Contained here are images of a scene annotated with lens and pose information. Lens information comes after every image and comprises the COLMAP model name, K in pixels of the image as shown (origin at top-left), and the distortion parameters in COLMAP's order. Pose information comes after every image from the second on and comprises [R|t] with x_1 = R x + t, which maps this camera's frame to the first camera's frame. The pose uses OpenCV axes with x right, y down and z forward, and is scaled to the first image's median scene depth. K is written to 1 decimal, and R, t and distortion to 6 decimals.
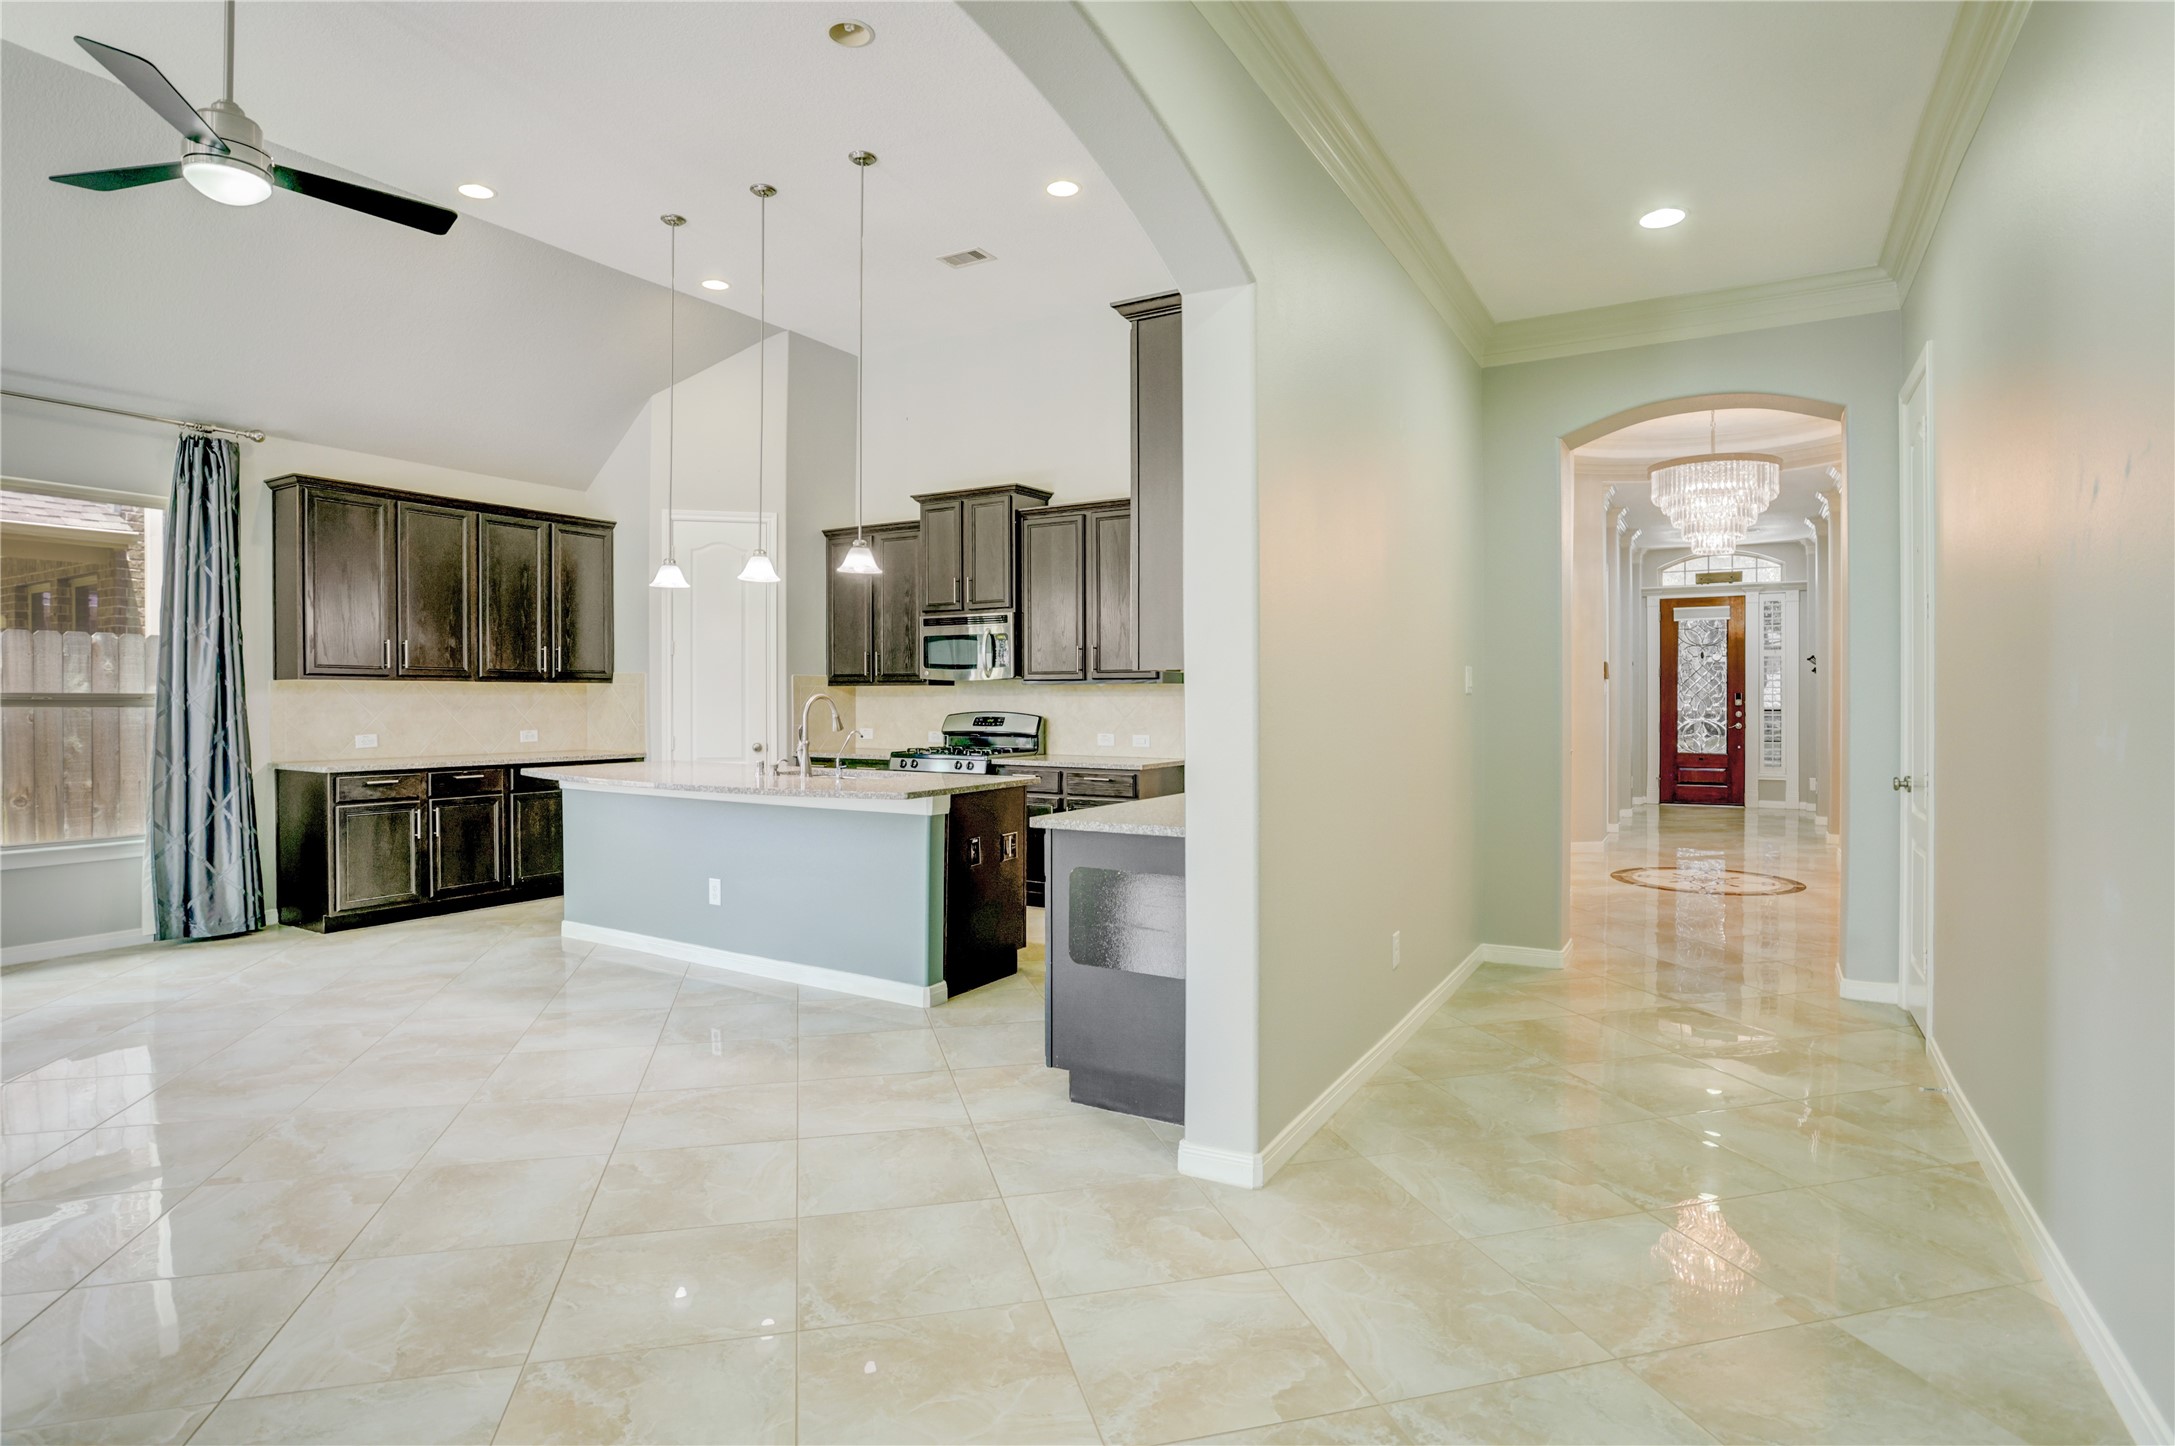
lens RADIAL K [[1128.1, 0, 1048.2], [0, 1128.1, 710.0], [0, 0, 1]] dist [-0.047142, 0.043212]
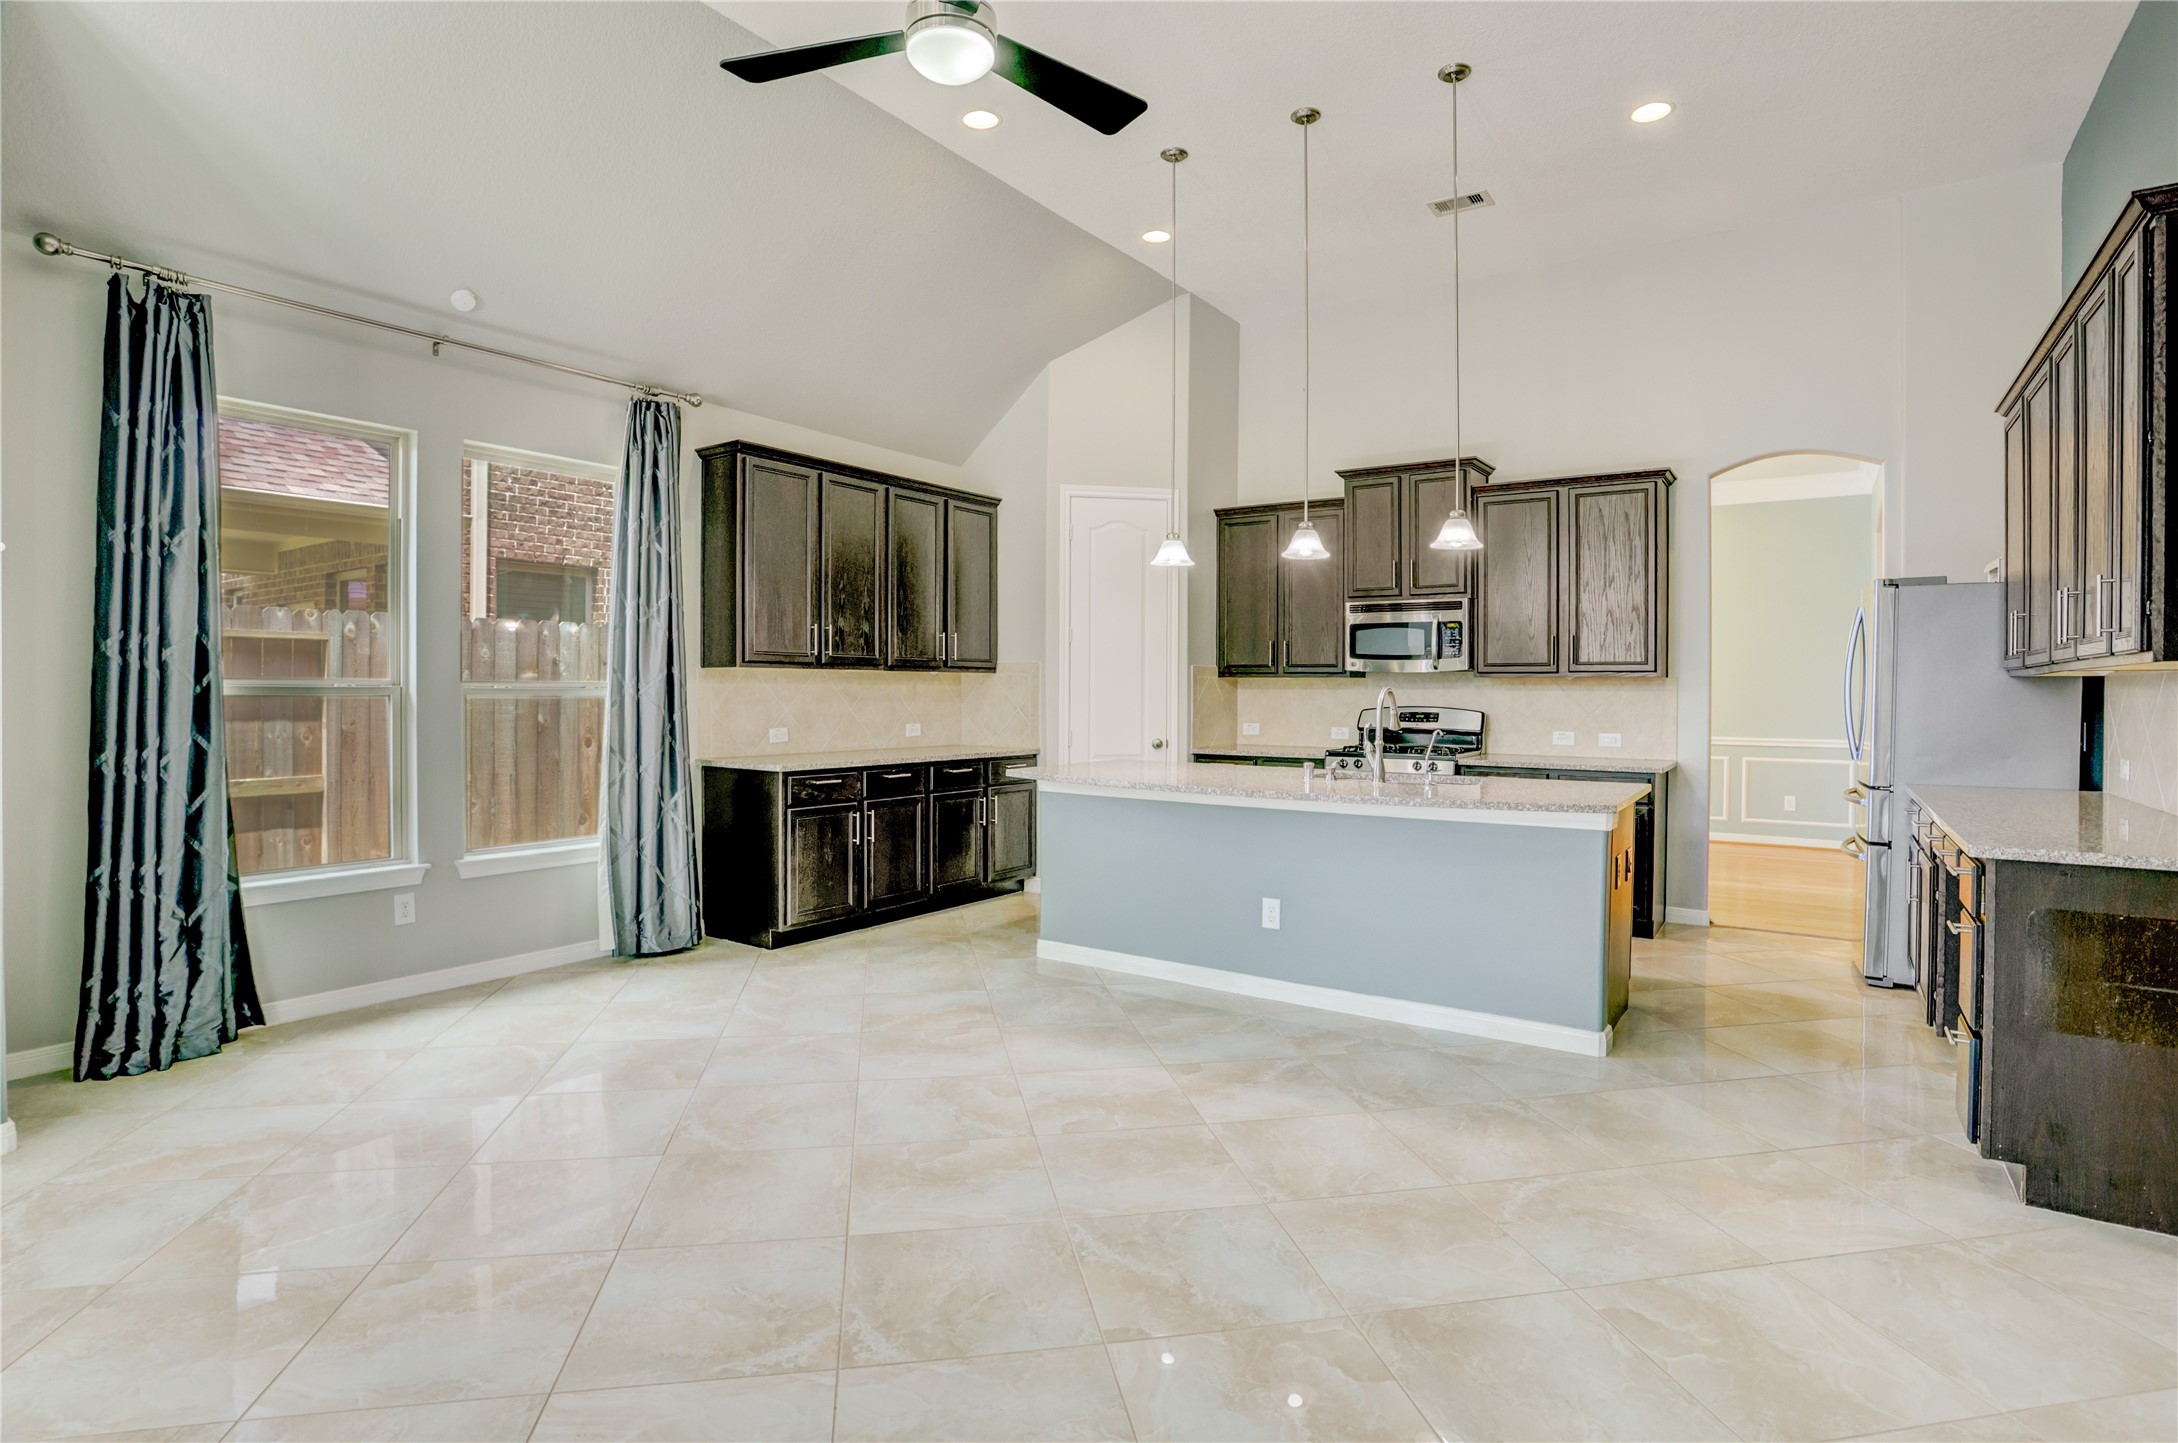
lens RADIAL K [[1089.0, 0, 1084.2], [0, 1089.0, 706.7], [0, 0, 1]] dist [-0.073732, 0.034331]
pose [[0.999233, 0.006098, -0.038682, -0.341266], [-0.005852, 0.999962, 0.006482, -0.002903], [0.038720, -0.006251, 0.999231, 0.128668]]
